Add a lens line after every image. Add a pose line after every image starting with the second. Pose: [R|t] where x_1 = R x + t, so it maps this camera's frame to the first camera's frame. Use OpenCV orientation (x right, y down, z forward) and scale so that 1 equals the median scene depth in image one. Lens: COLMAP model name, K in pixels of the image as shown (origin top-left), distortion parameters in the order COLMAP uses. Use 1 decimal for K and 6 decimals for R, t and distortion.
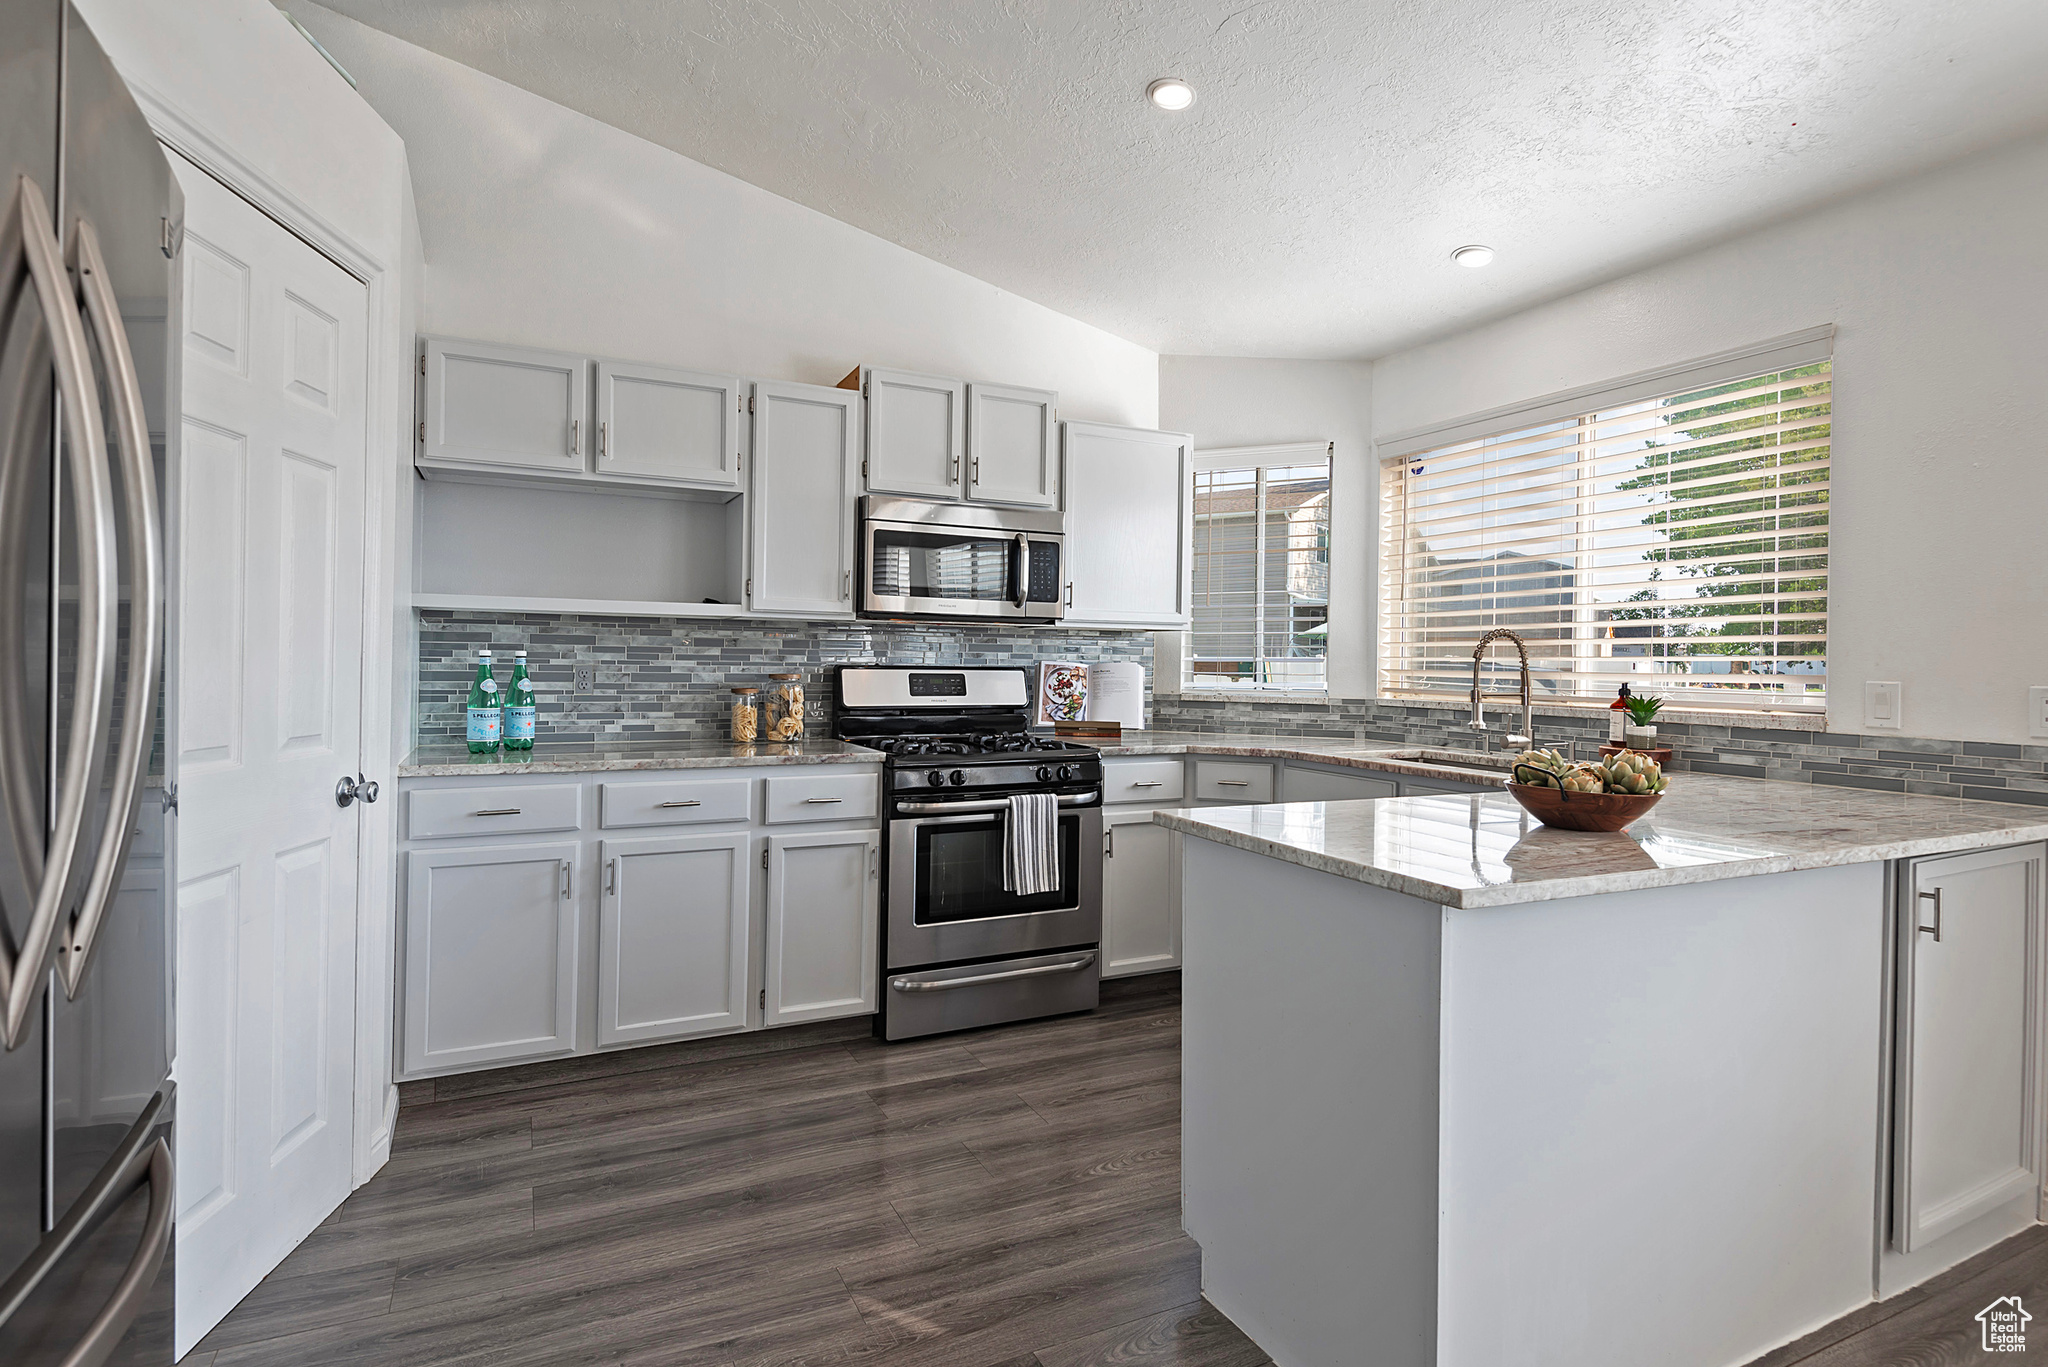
lens RADIAL K [[1012.1, 0, 982.9], [0, 1012.1, 654.9], [0, 0, 1]] dist [0.024426, -0.014895]
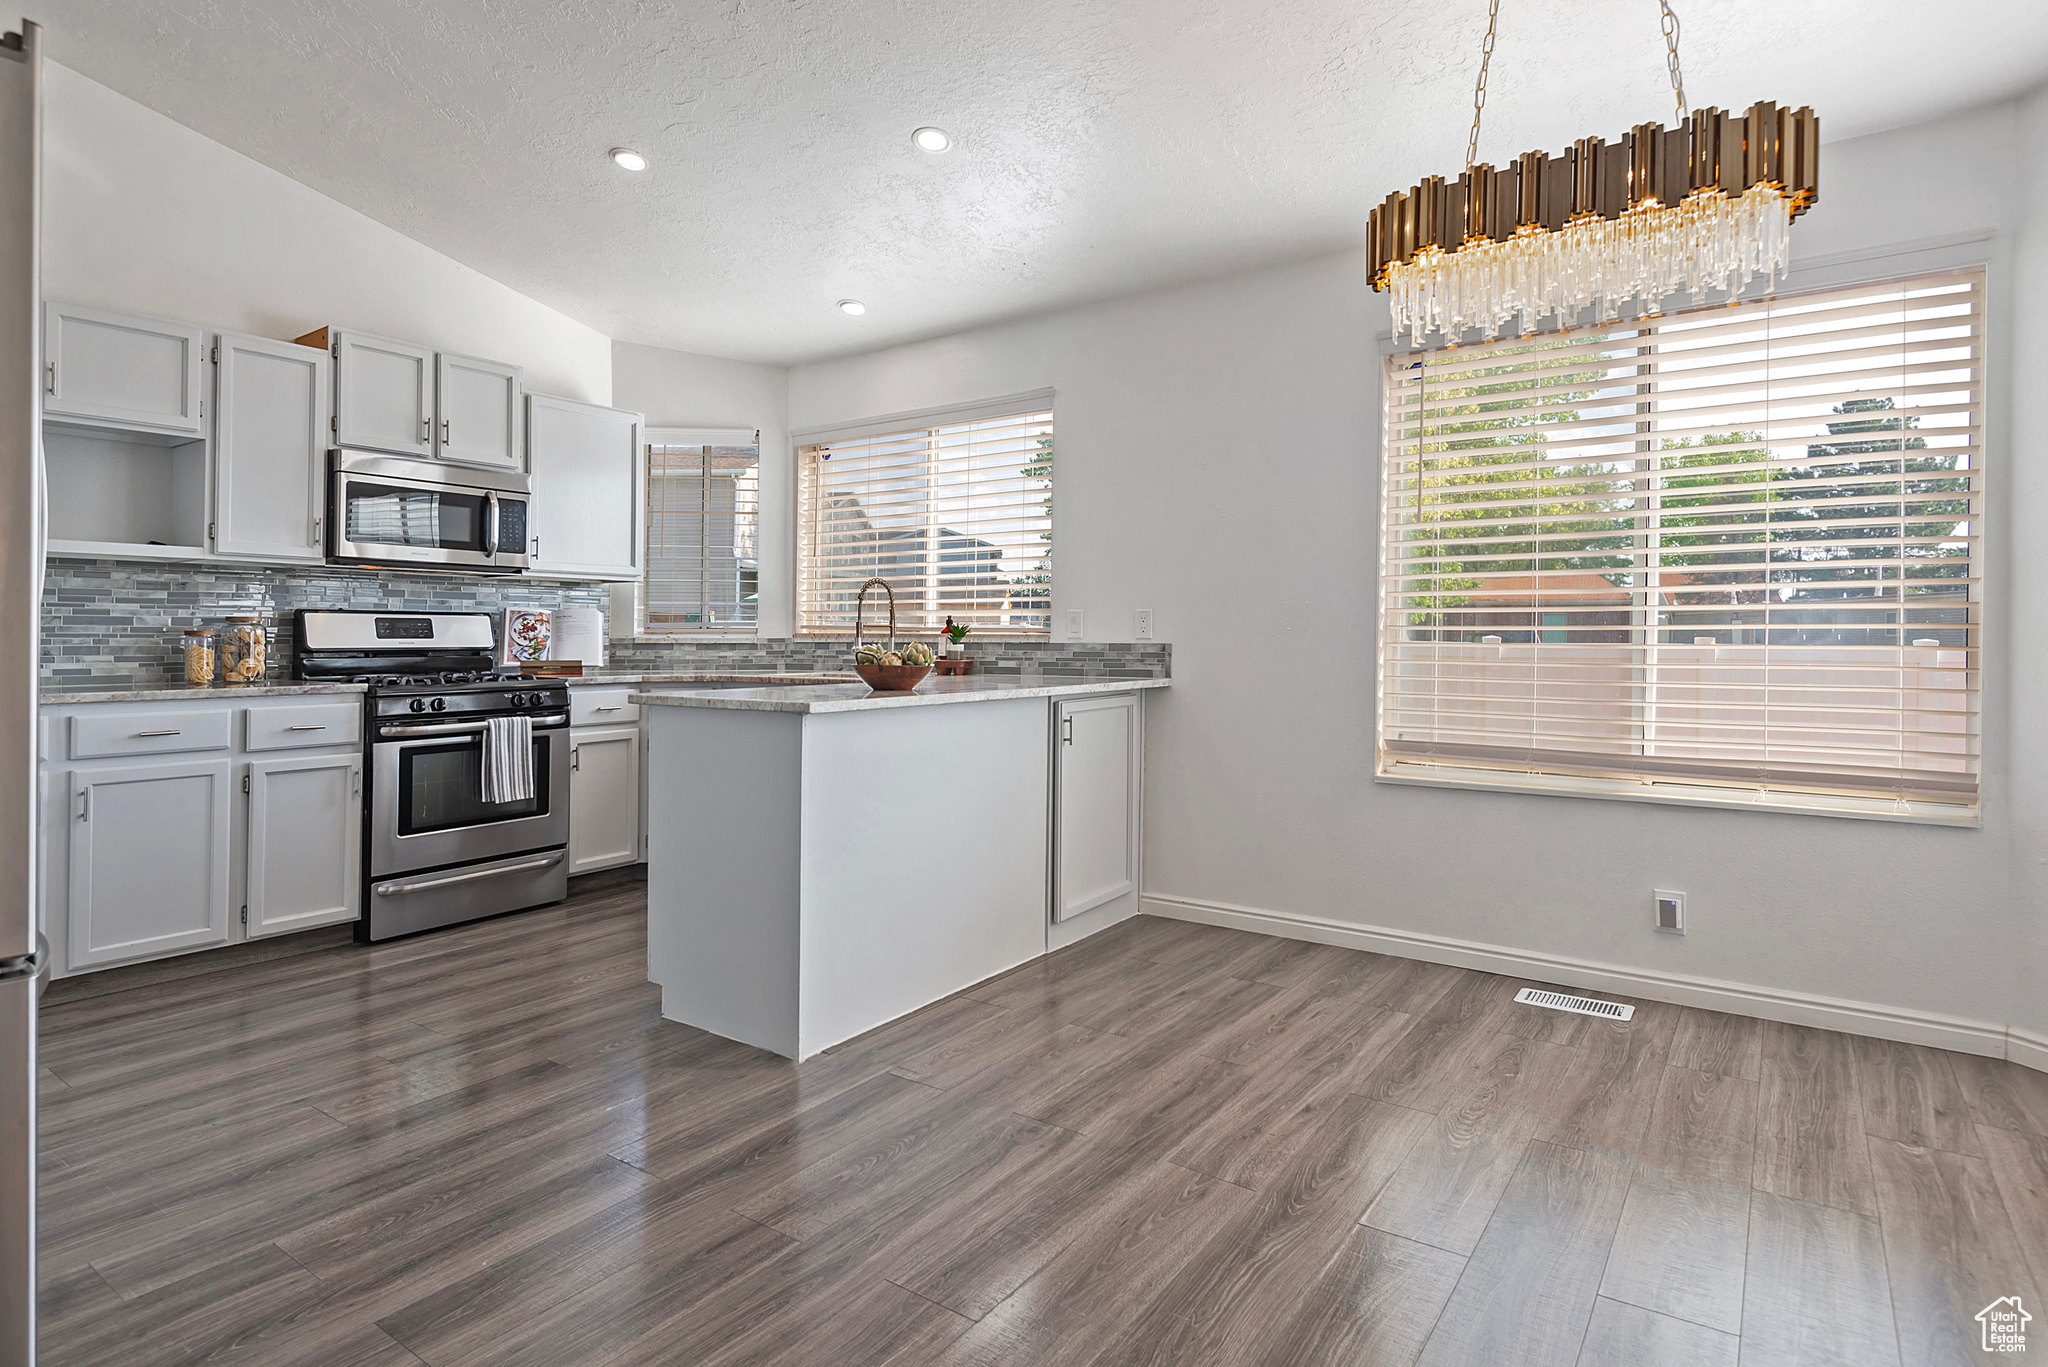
lens RADIAL K [[1108.6, 0, 953.7], [0, 1108.6, 625.1], [0, 0, 1]] dist [0.003647, -0.015728]
pose [[0.883707, -0.005682, 0.468006, -0.088064], [0.008509, 0.999956, -0.003928, 0.038942], [-0.467963, 0.007453, 0.883717, -0.339112]]
